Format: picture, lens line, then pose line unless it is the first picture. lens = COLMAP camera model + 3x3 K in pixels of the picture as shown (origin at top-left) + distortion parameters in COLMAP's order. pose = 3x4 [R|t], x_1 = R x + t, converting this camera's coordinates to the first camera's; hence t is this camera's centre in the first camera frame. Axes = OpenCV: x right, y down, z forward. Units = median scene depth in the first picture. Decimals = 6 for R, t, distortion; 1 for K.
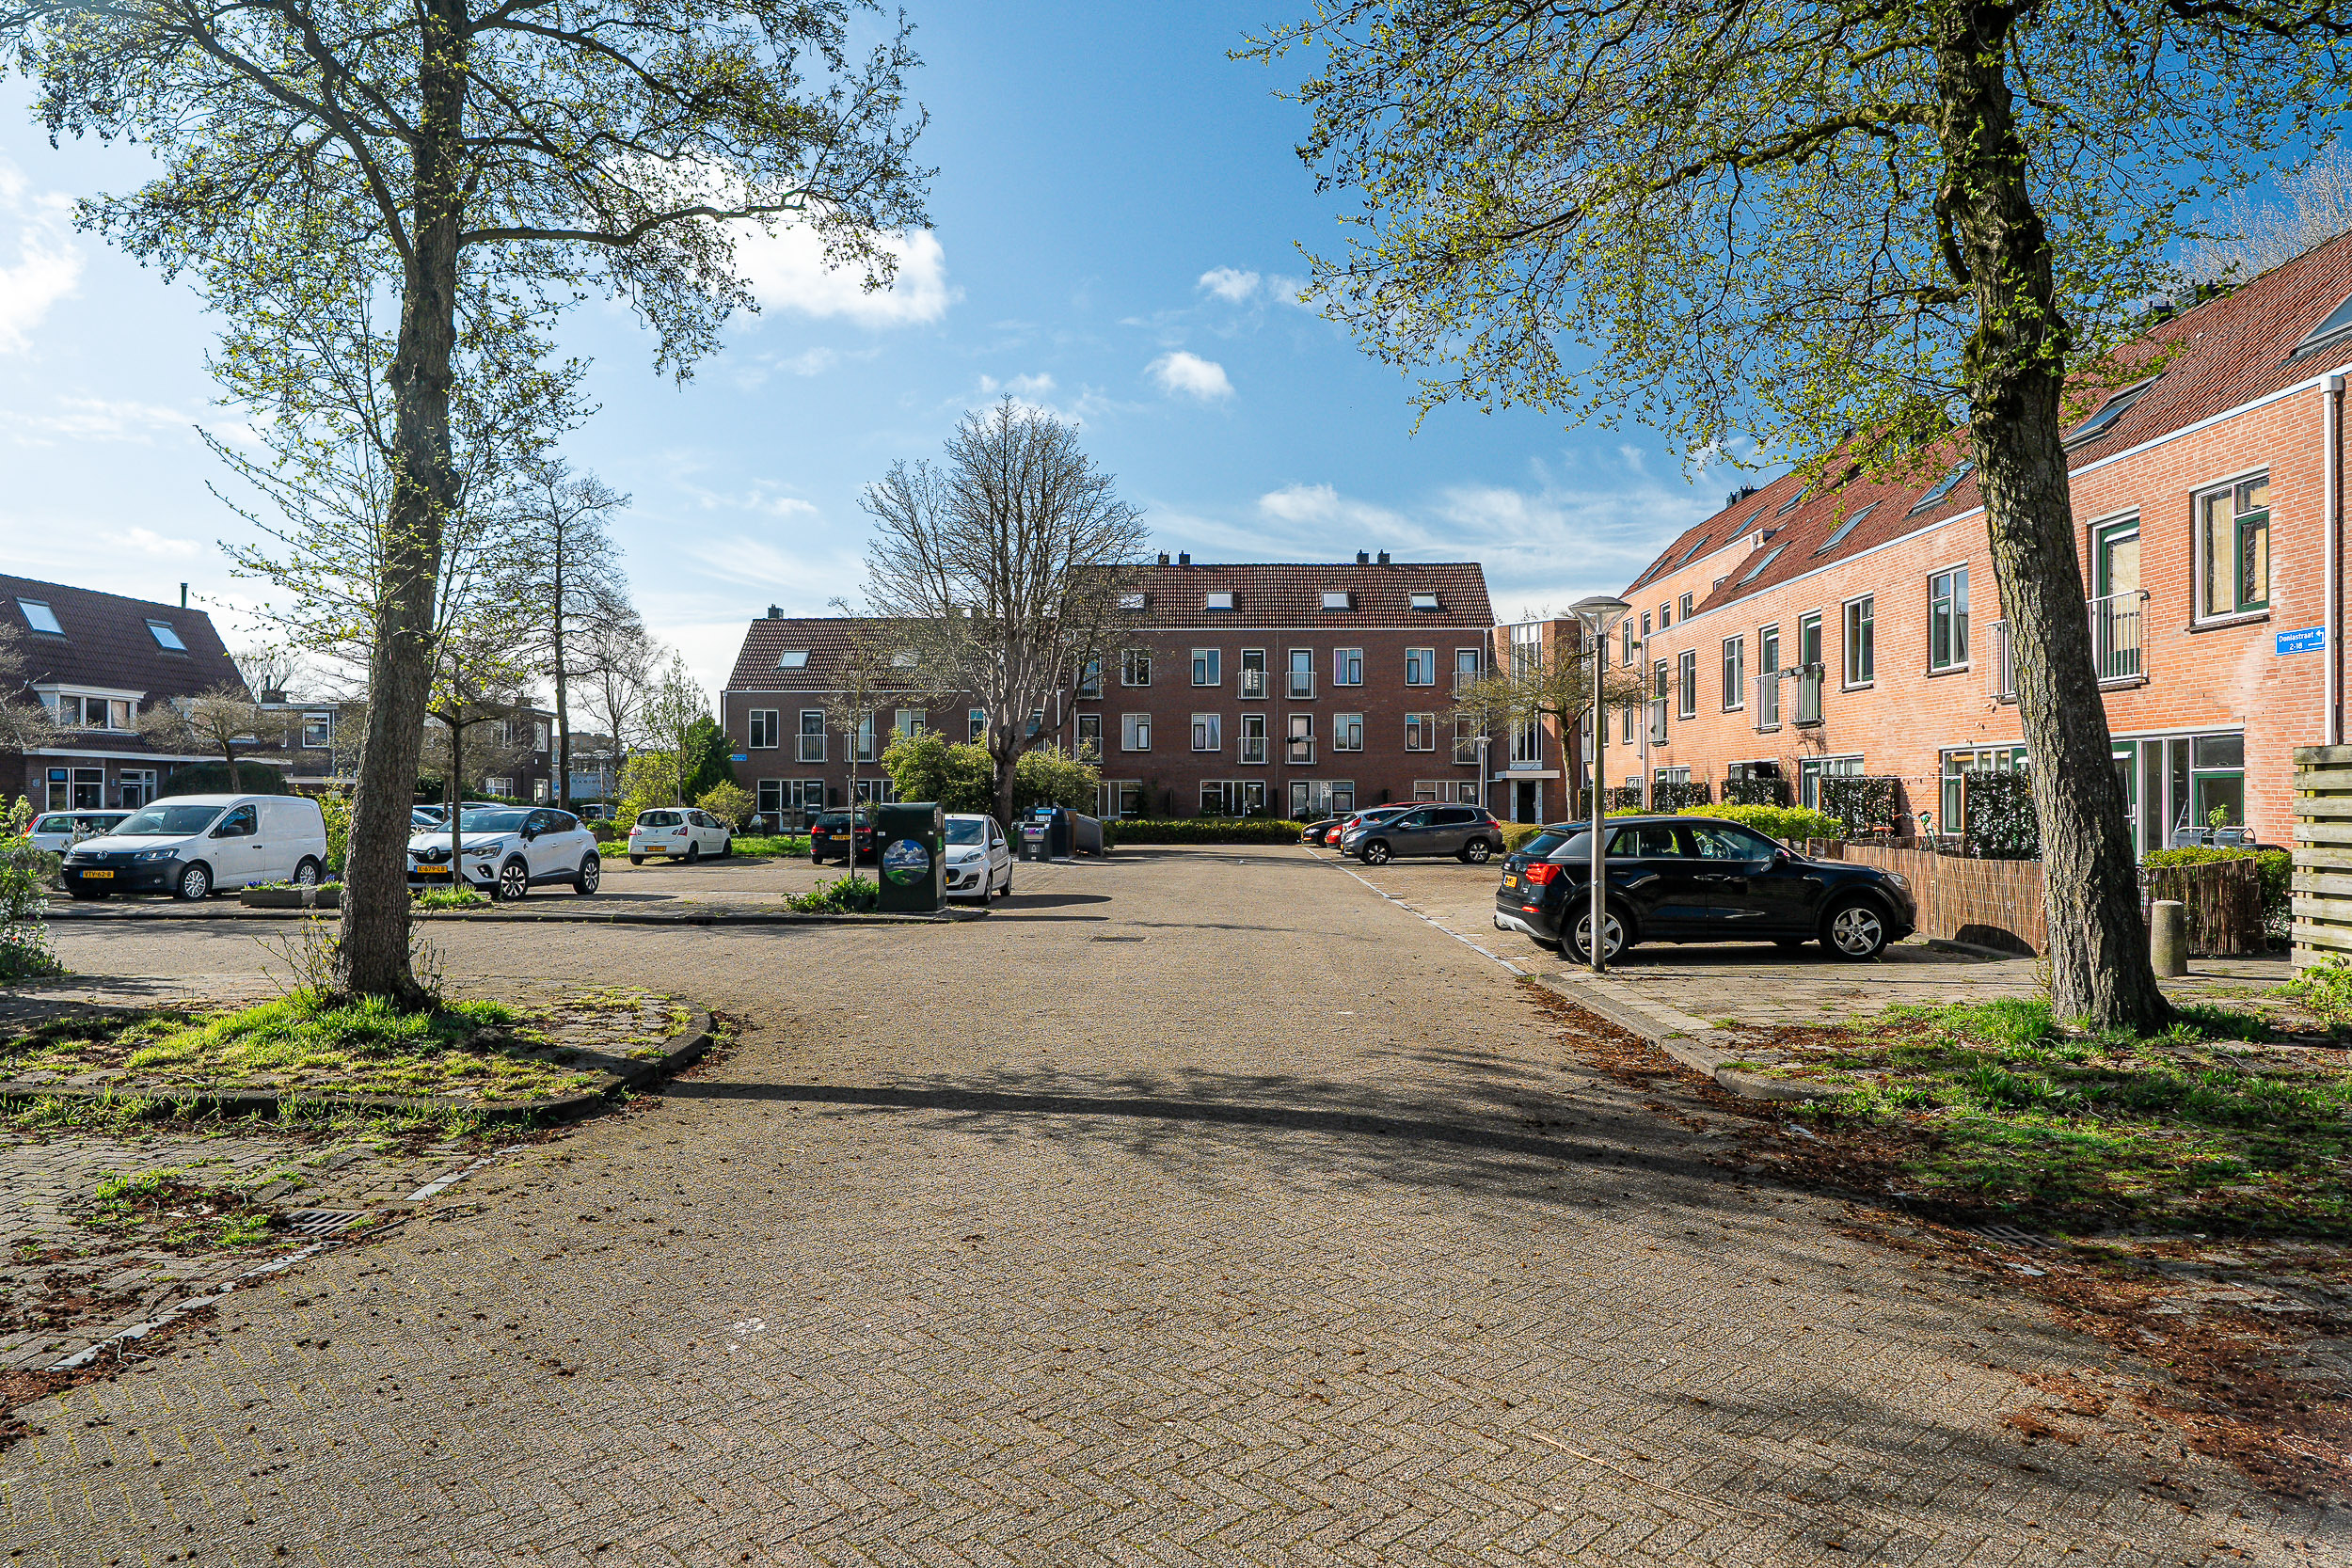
lens RADIAL K [[1376.1, 0, 1176.0], [0, 1376.1, 784.0], [0, 0, 1]] dist [0.020856, 0.000240]
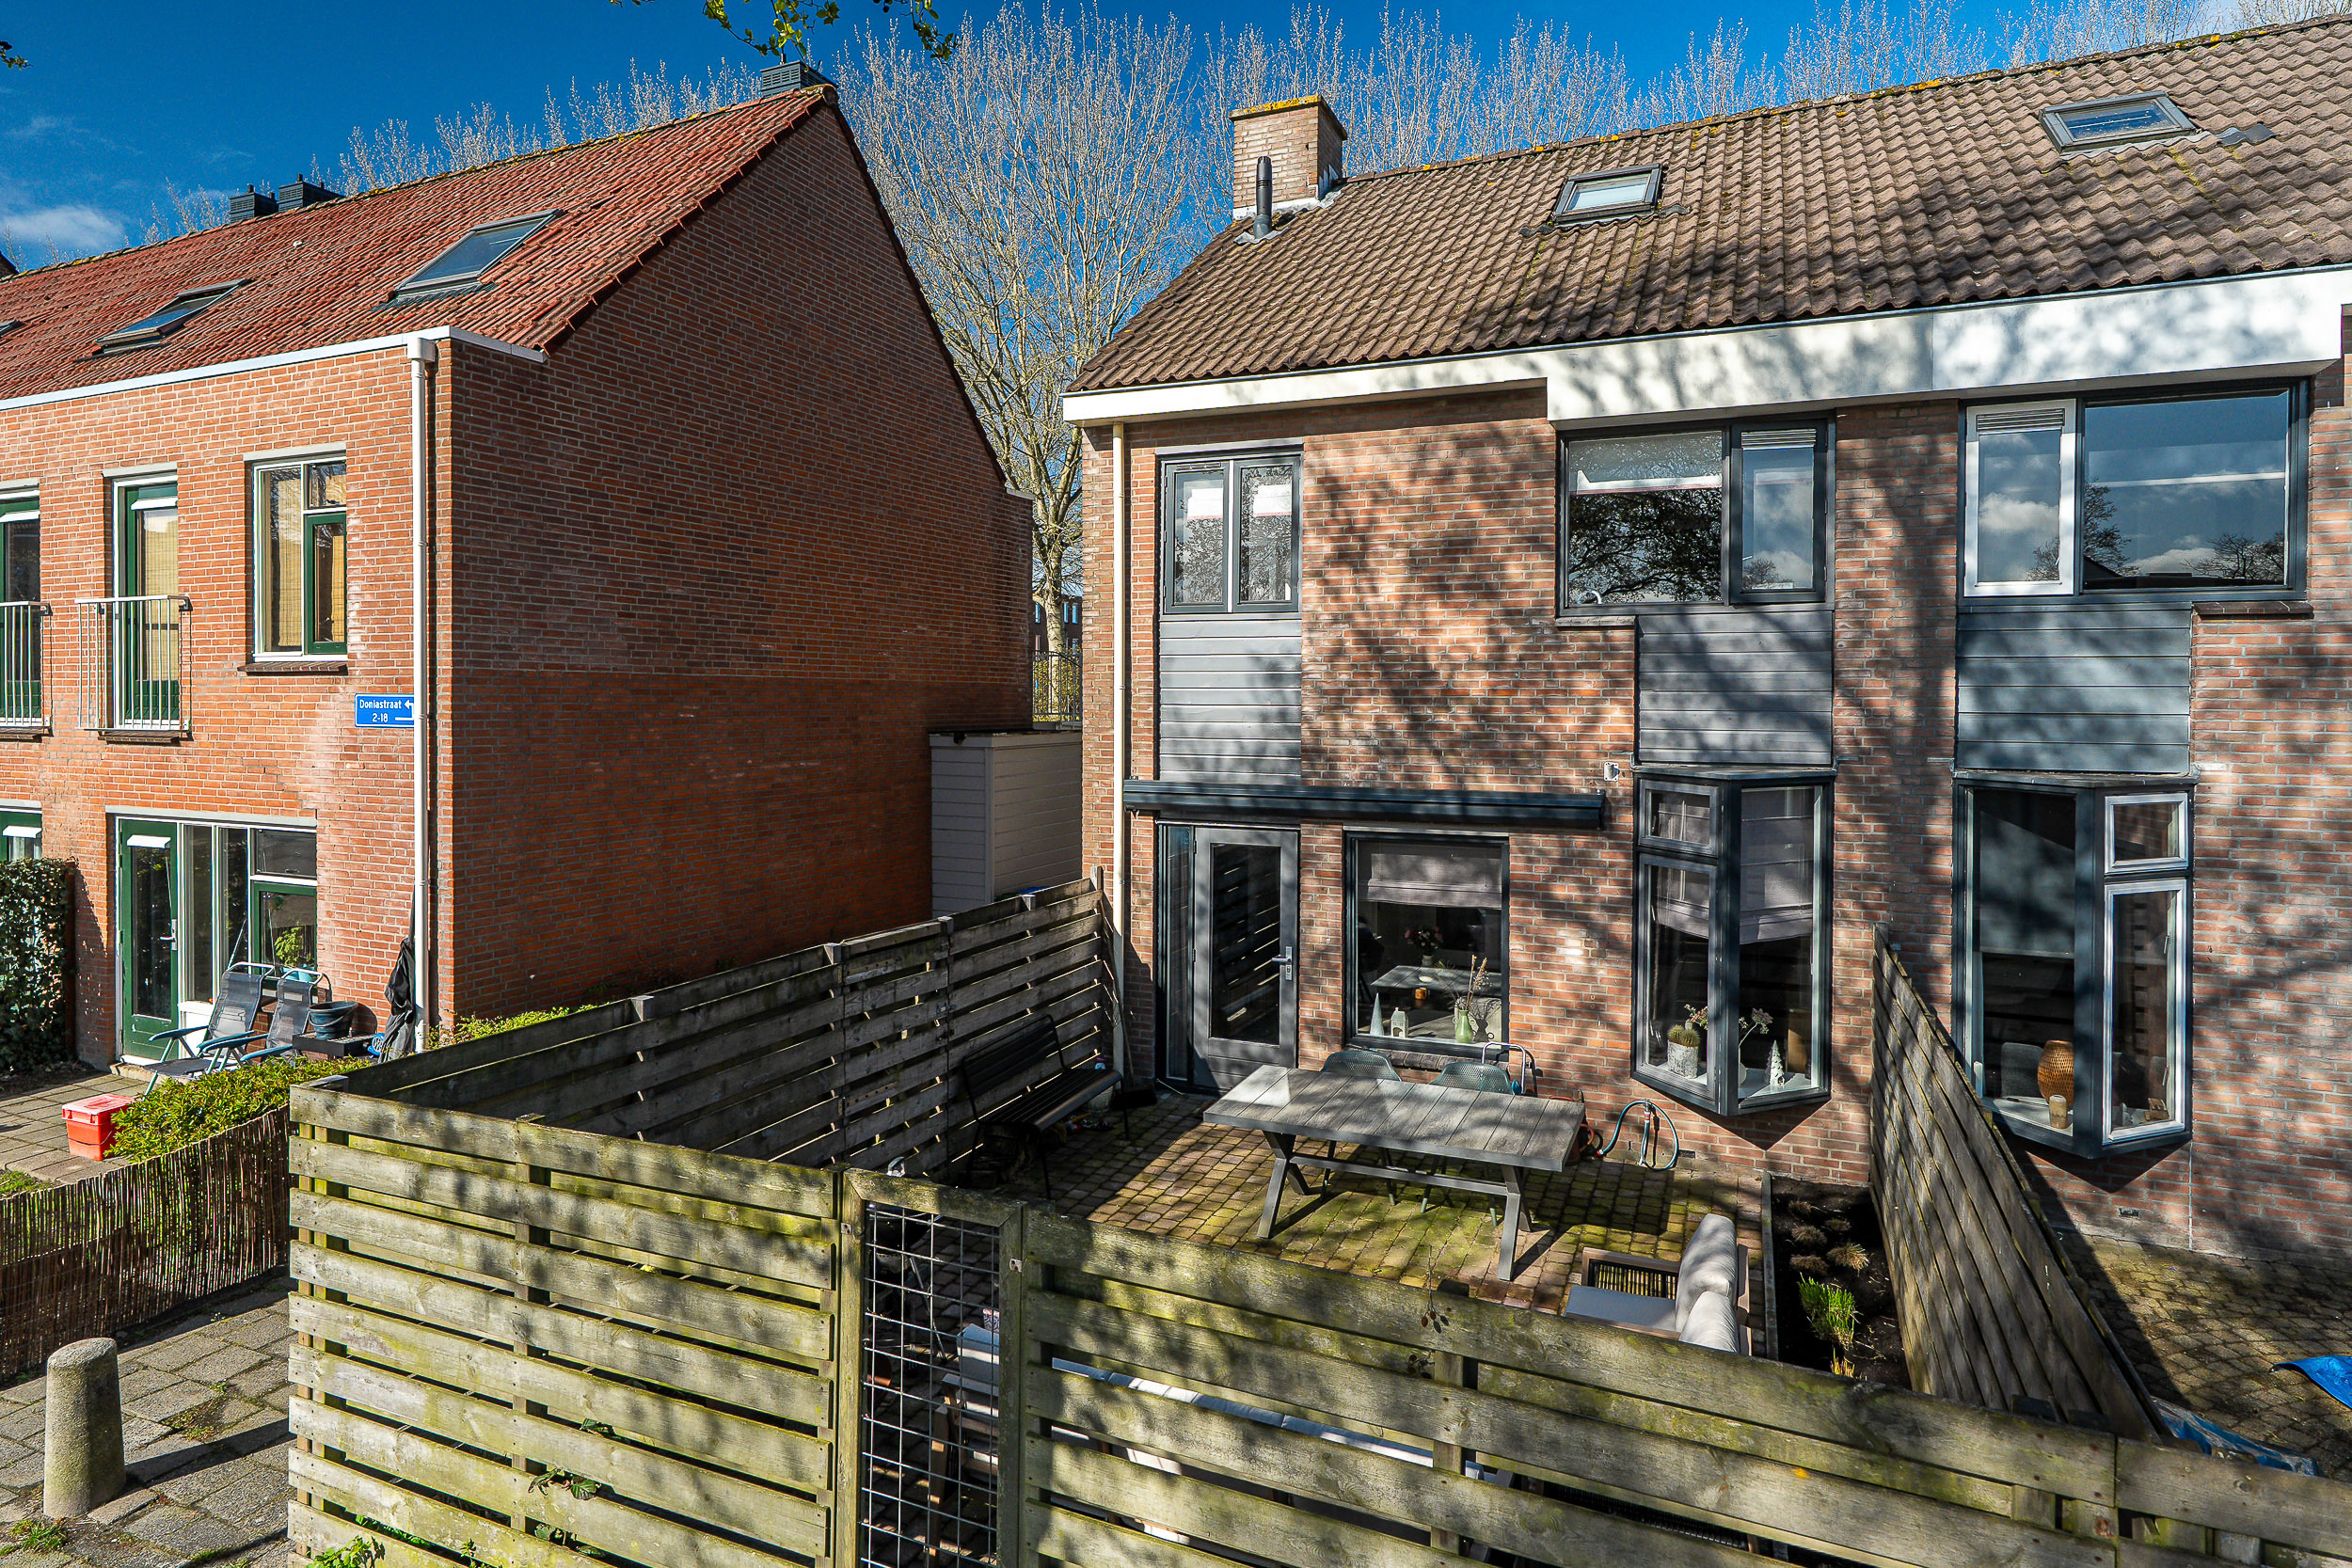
lens RADIAL K [[1318.7, 0, 1214.5], [0, 1318.7, 712.1], [0, 0, 1]] dist [-0.004311, 0.000588]
pose [[0.365929, -0.009166, 0.930598, 0.342289], [-0.009741, 0.999859, 0.013679, -0.112667], [-0.930592, -0.014071, 0.365788, 0.372084]]
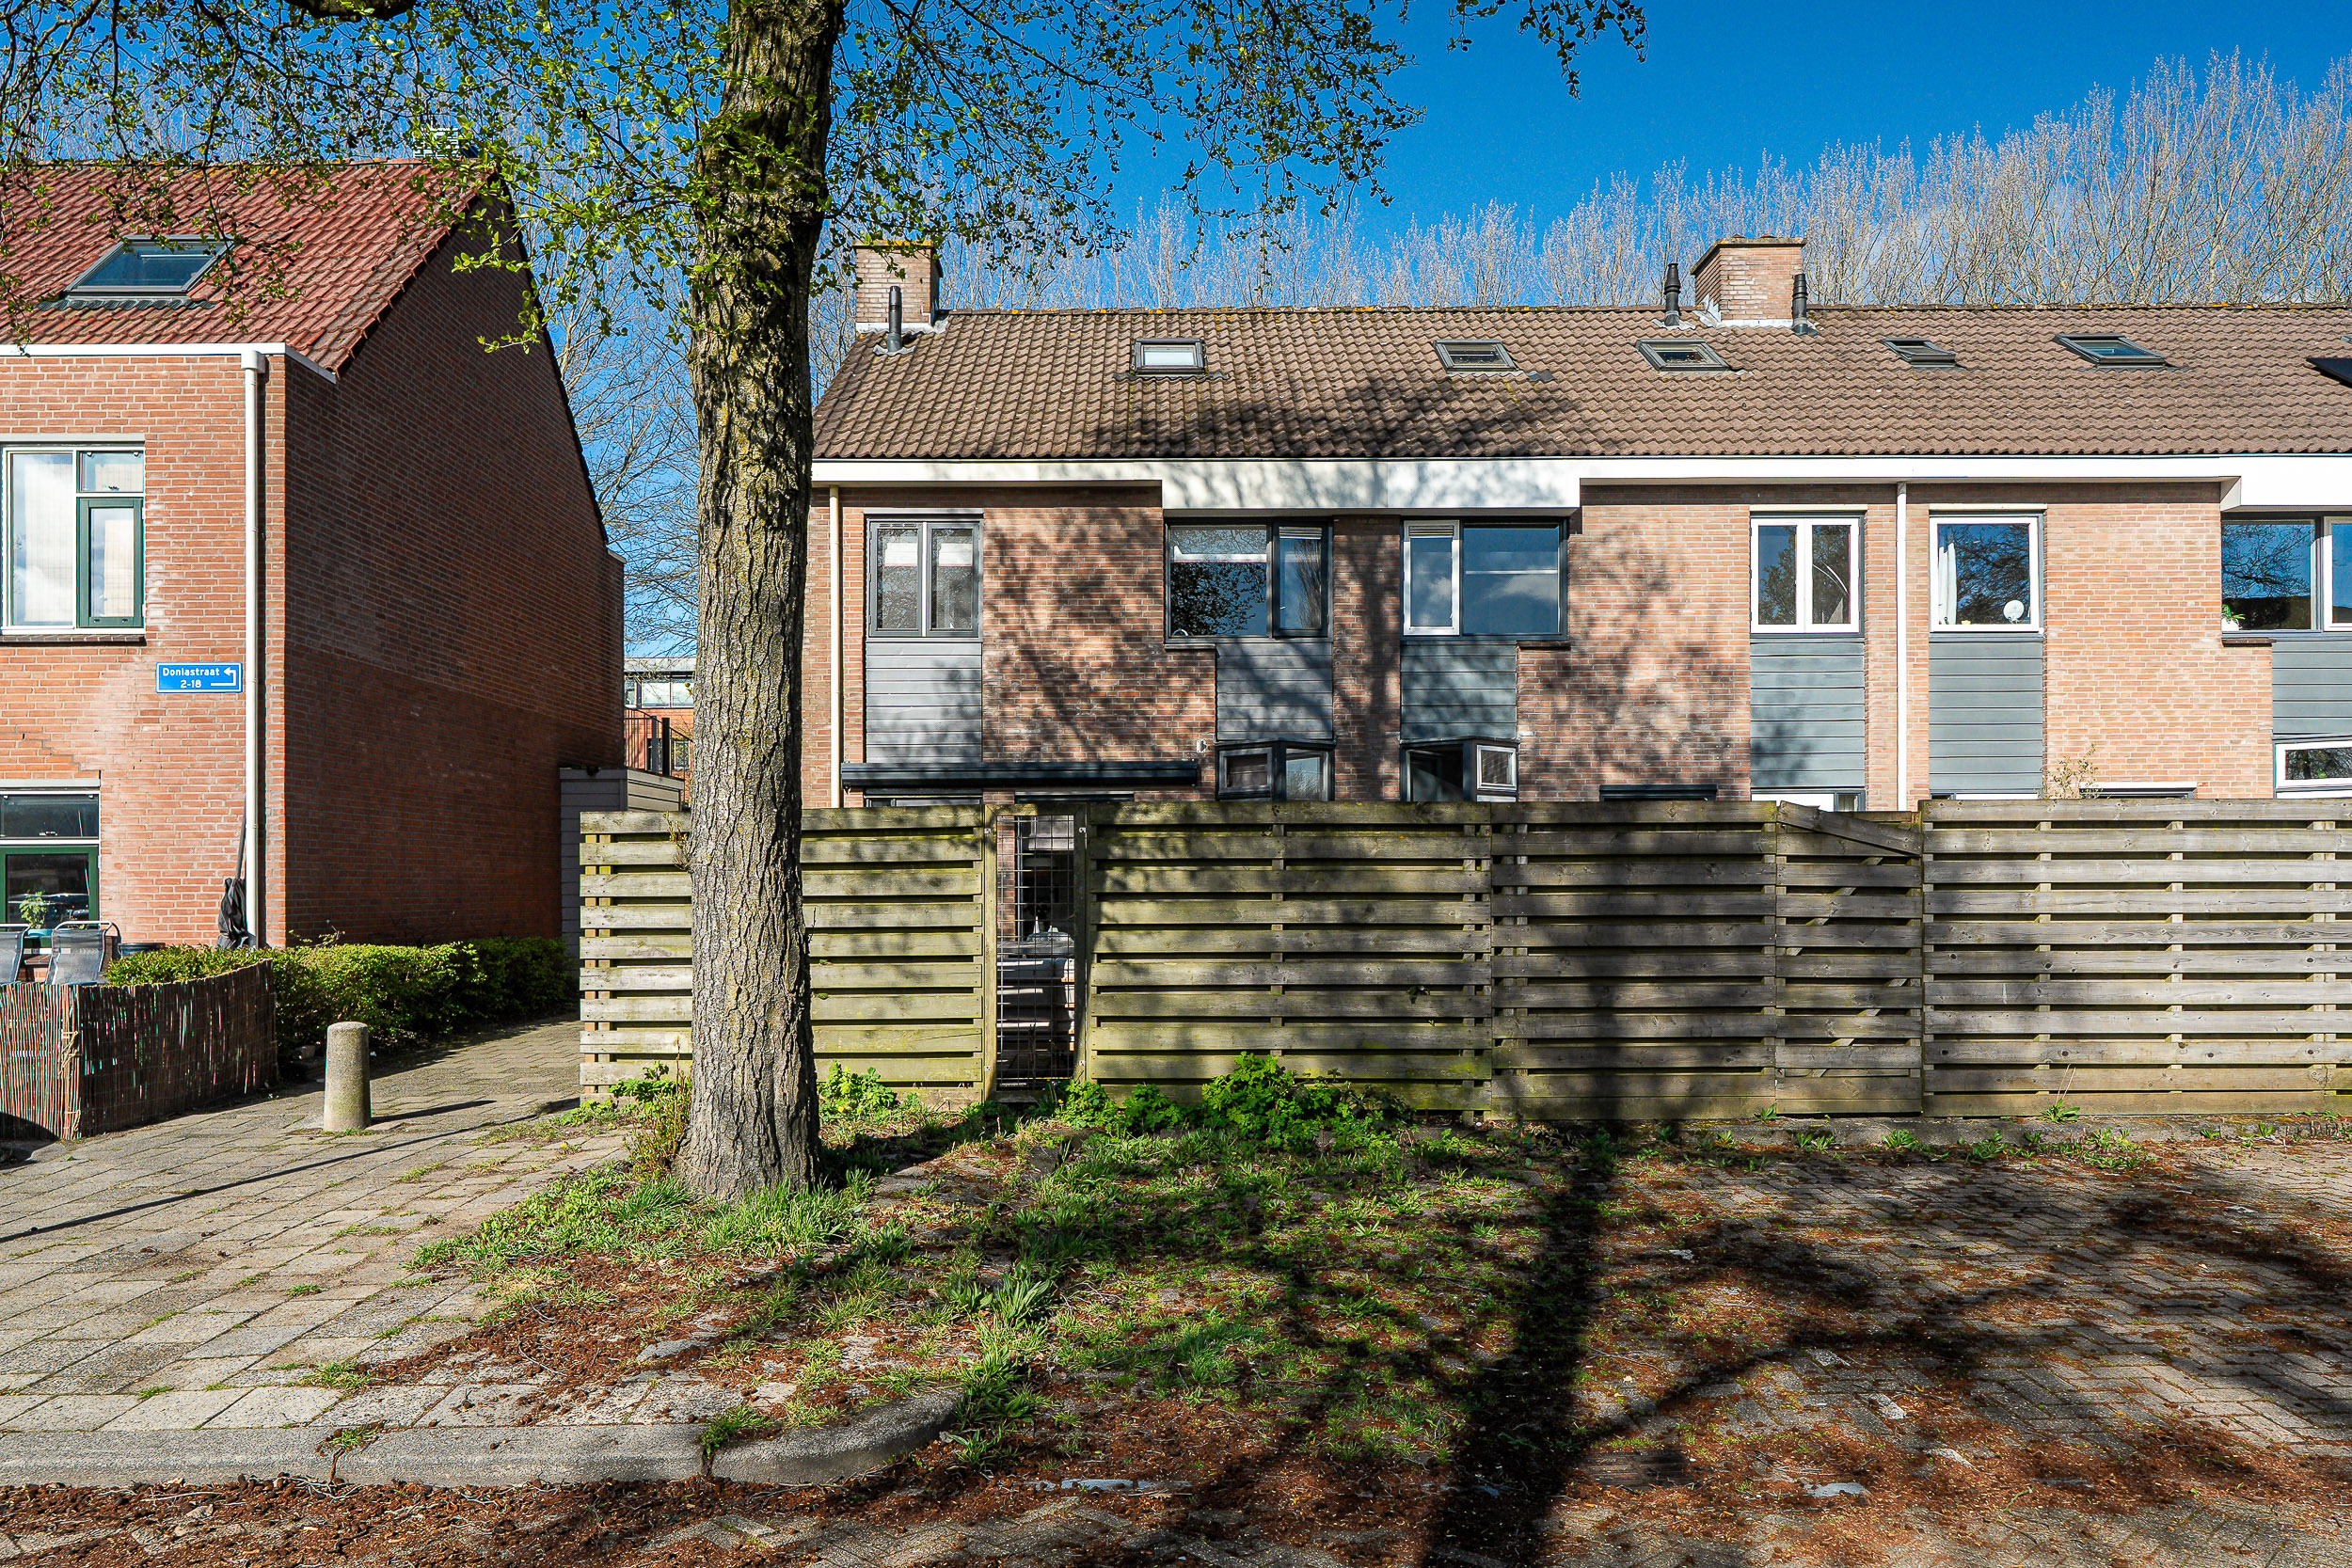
lens RADIAL K [[1503.1, 0, 1228.8], [0, 1503.1, 844.9], [0, 0, 1]] dist [-0.049860, 0.066505]
pose [[-0.036189, 0.006119, 0.999326, -0.061174], [-0.002252, 0.999978, -0.006205, -0.003413], [-0.999342, -0.002475, -0.036174, 0.435935]]
